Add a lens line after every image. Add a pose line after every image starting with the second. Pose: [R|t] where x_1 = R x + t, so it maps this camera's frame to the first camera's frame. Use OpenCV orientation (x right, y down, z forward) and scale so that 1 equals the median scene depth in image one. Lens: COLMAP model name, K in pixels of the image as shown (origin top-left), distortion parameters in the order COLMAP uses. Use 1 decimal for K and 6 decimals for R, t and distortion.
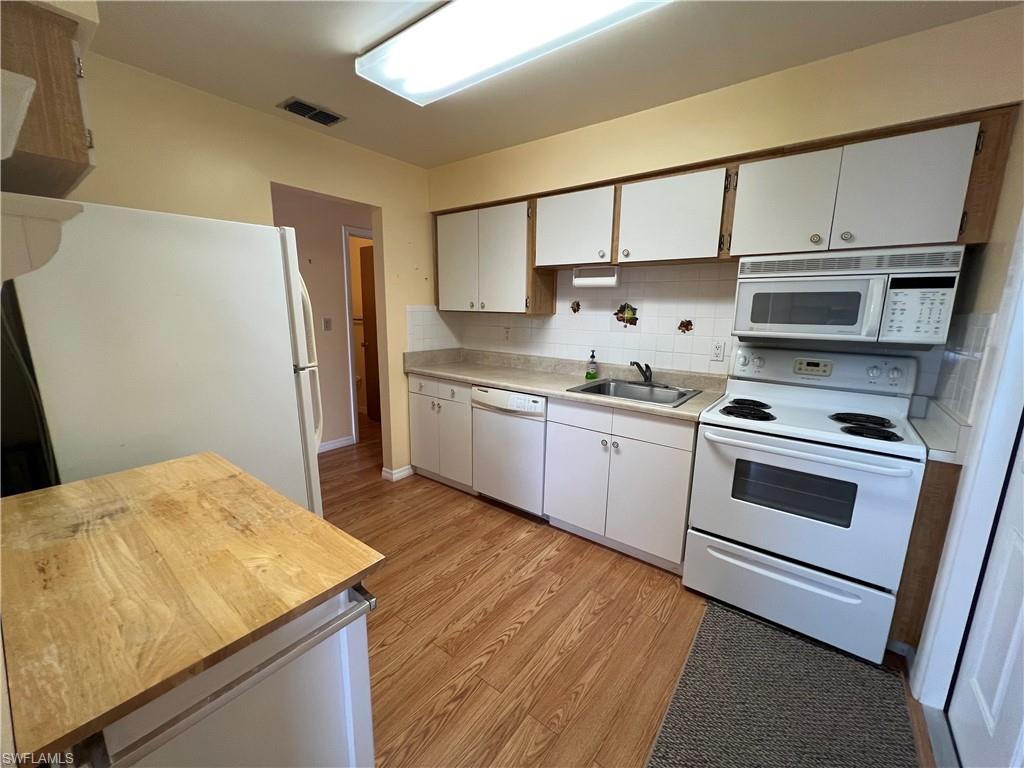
lens RADIAL K [[408.6, 0, 513.1], [0, 408.6, 385.1], [0, 0, 1]] dist [-0.003225, -0.000882]
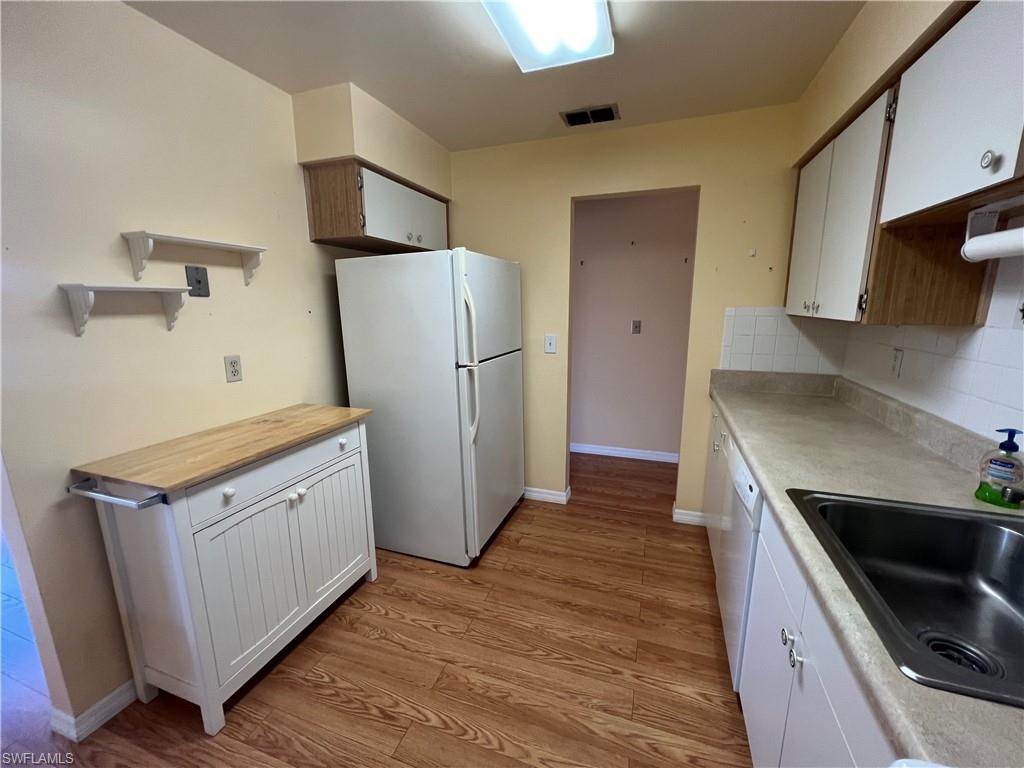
lens RADIAL K [[408.6, 0, 513.5], [0, 408.6, 385.2], [0, 0, 1]] dist [-0.003225, -0.000882]
pose [[0.306215, 0.169539, -0.936744, 0.503779], [-0.164482, 0.978637, 0.123353, -0.122826], [0.937645, 0.116305, 0.327559, 0.591430]]
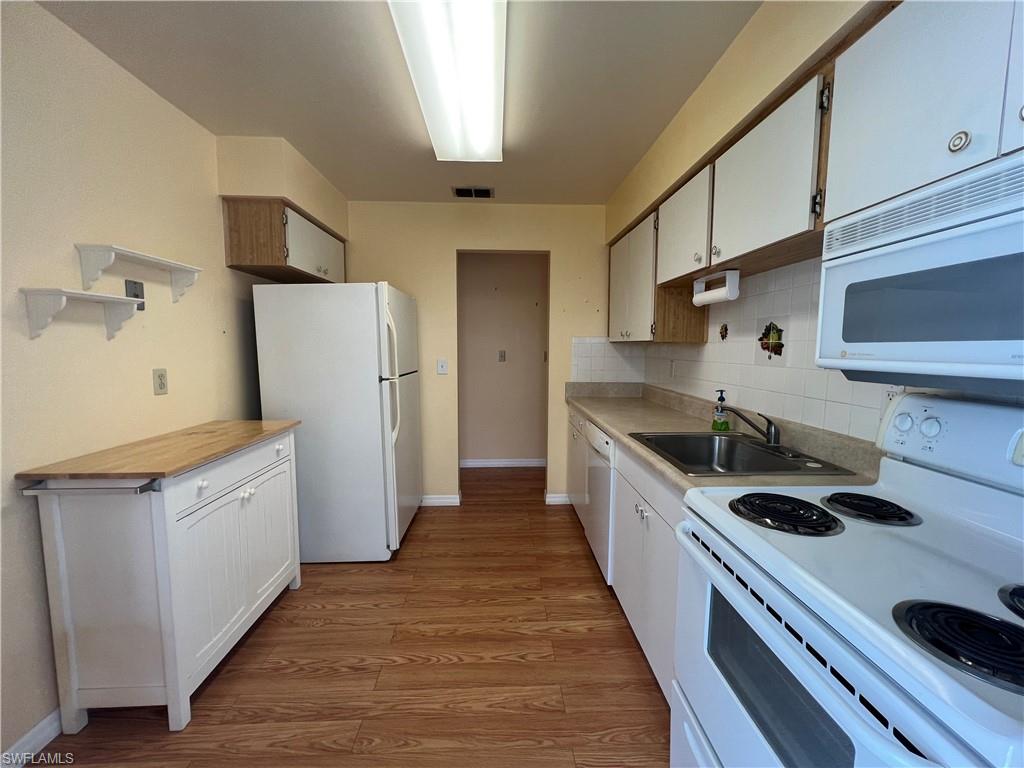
lens RADIAL K [[408.6, 0, 514.3], [0, 408.6, 385.7], [0, 0, 1]] dist [-0.003225, -0.000882]
pose [[0.641011, 0.060595, -0.765136, 0.655017], [-0.136844, 0.989929, -0.036247, -0.022537], [0.755234, 0.127939, 0.642848, 0.340926]]
